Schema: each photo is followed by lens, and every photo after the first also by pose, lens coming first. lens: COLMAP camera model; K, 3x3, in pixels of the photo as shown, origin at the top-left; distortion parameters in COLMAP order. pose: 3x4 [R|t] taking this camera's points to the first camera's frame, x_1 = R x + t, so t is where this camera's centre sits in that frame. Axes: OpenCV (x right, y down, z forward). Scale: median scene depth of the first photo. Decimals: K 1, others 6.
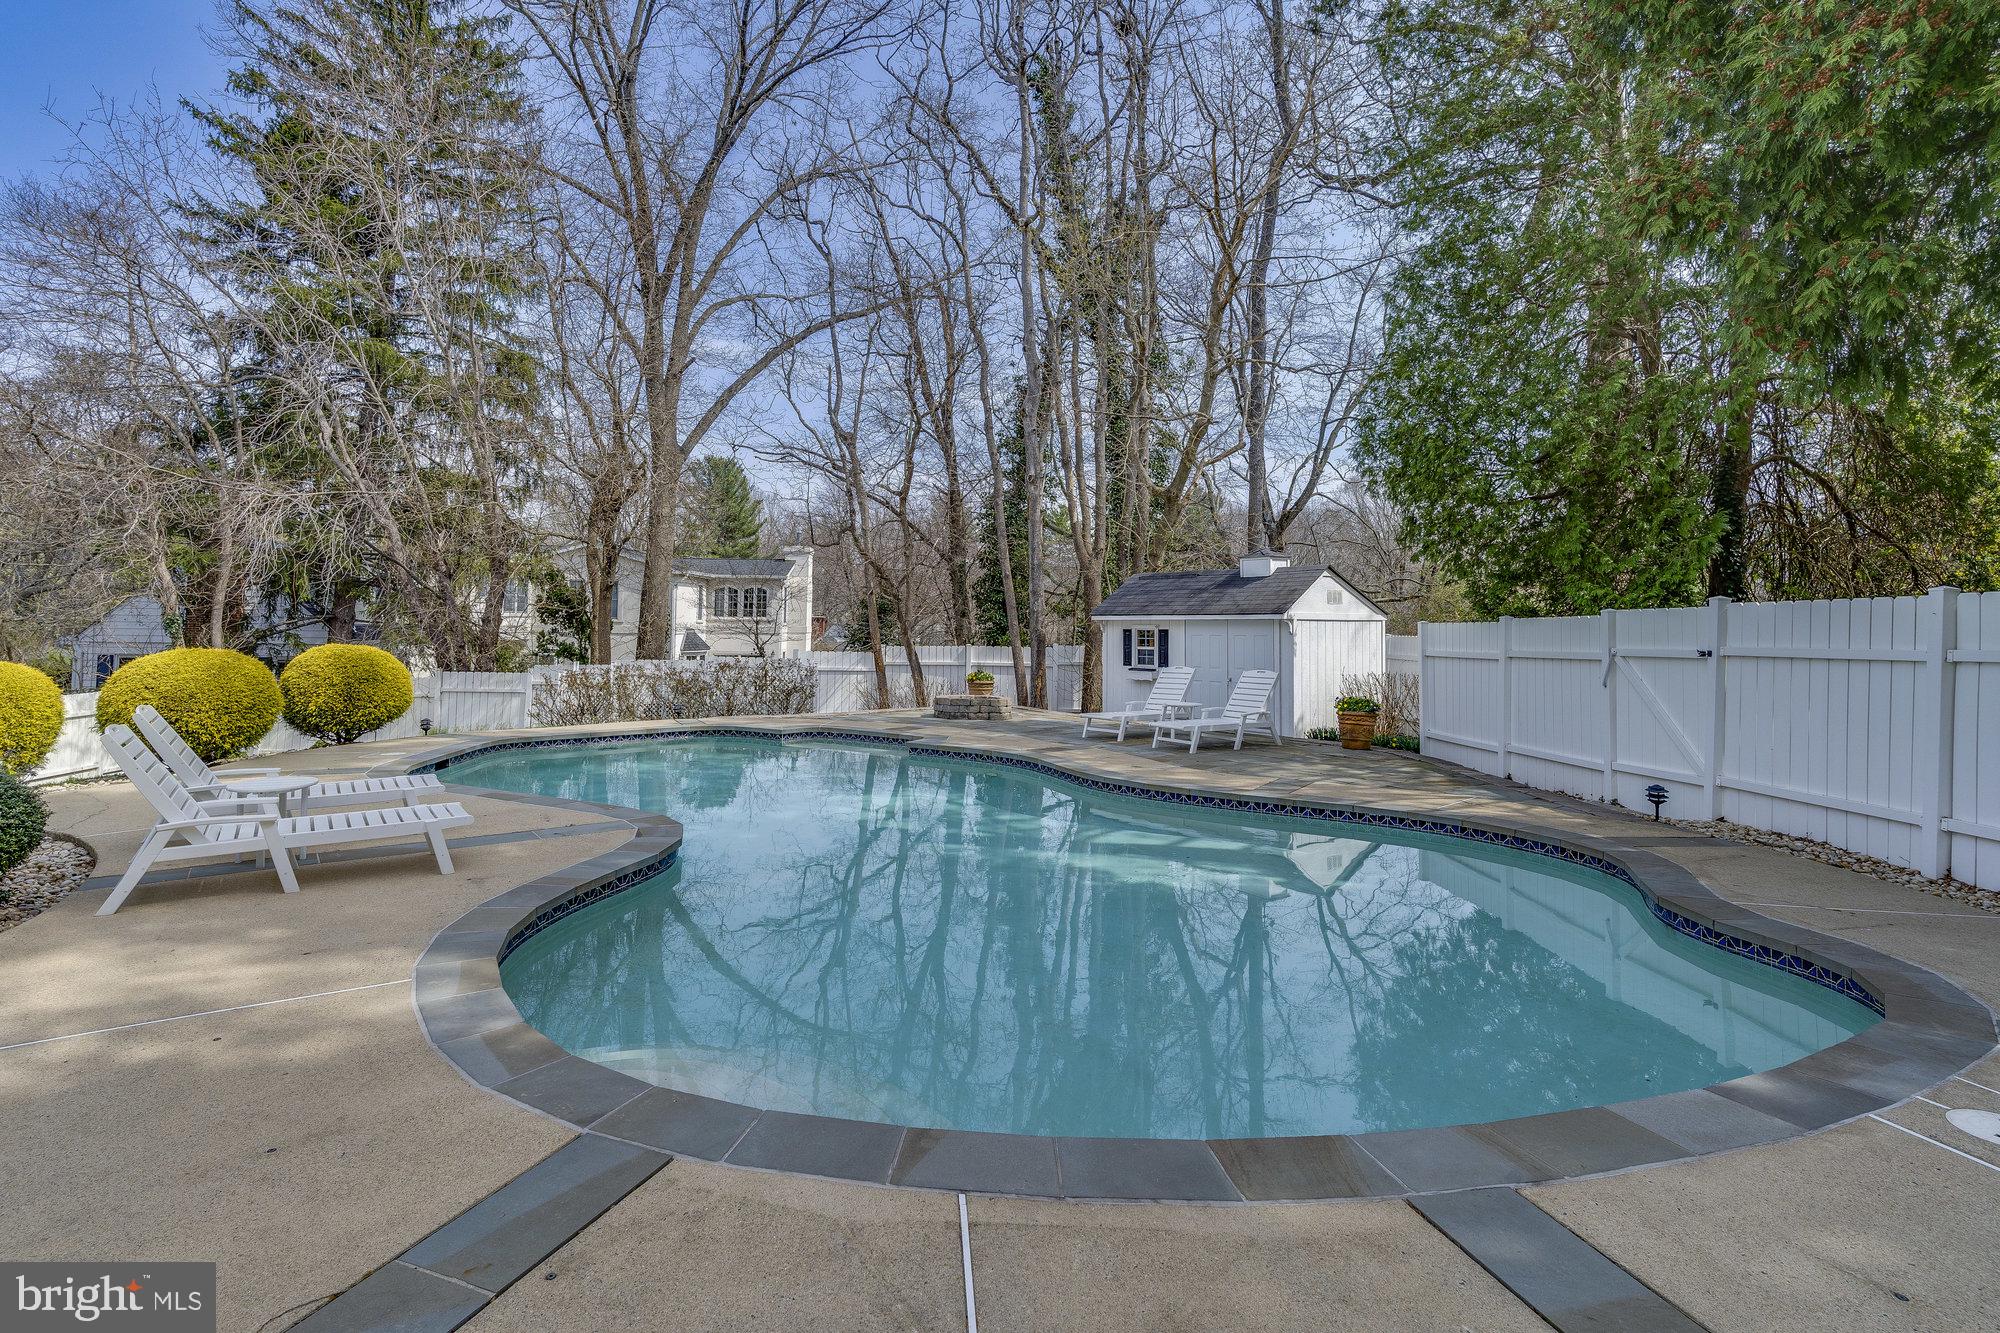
lens RADIAL K [[1030.3, 0, 998.1], [0, 1030.3, 578.7], [0, 0, 1]] dist [-0.000330, -0.000100]
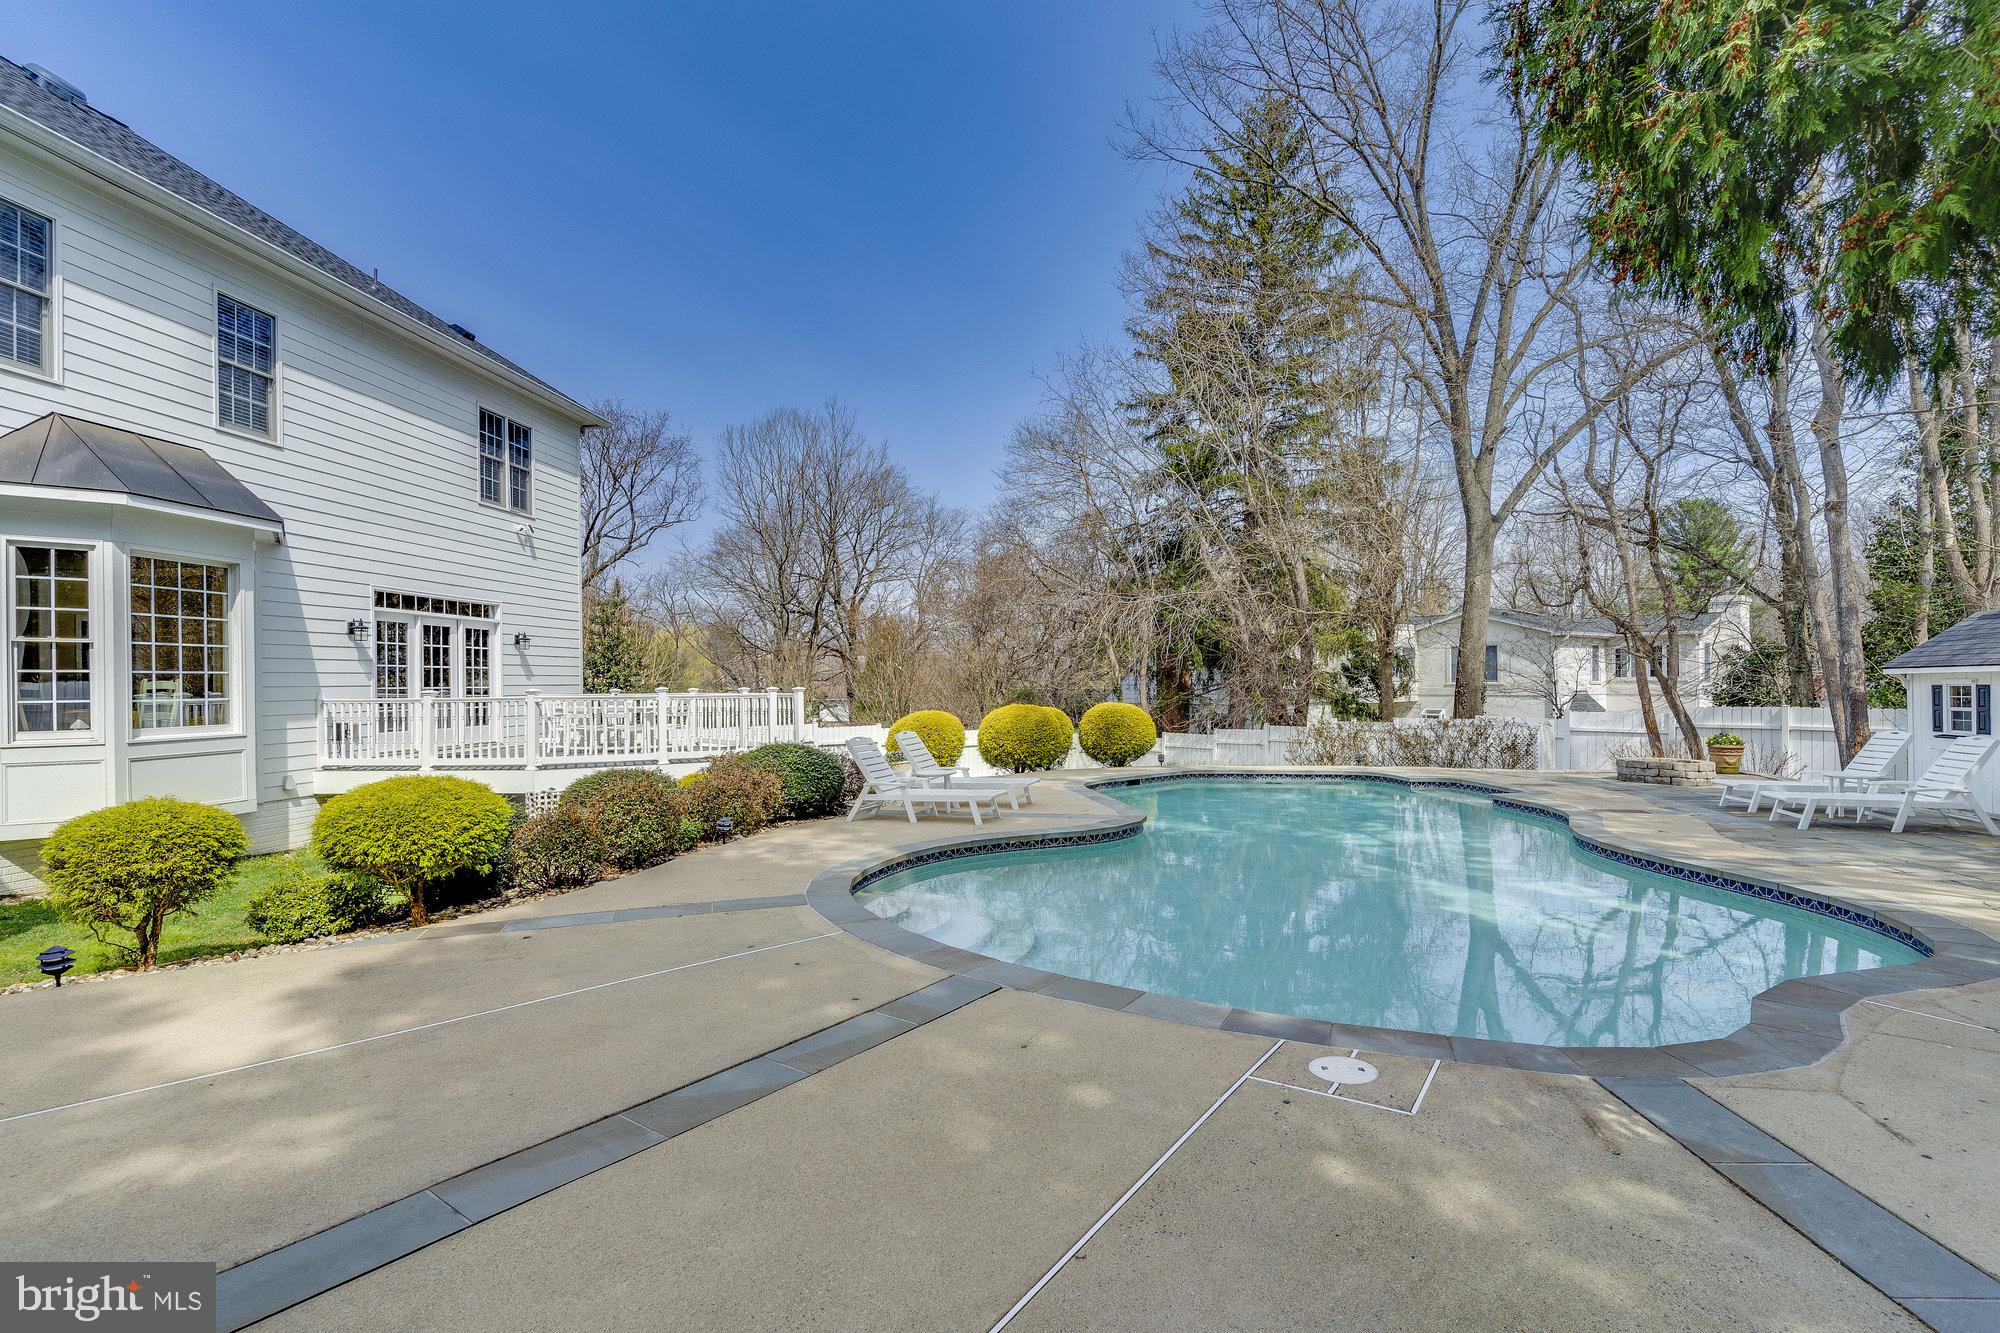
lens RADIAL K [[955.4, 0, 995.1], [0, 955.4, 696.0], [0, 0, 1]] dist [-0.001206, 0.000528]
pose [[0.626597, -0.007401, -0.779308, 0.246550], [0.048613, 0.998379, 0.029606, 0.001205], [0.777825, -0.056436, 0.625941, -0.009674]]
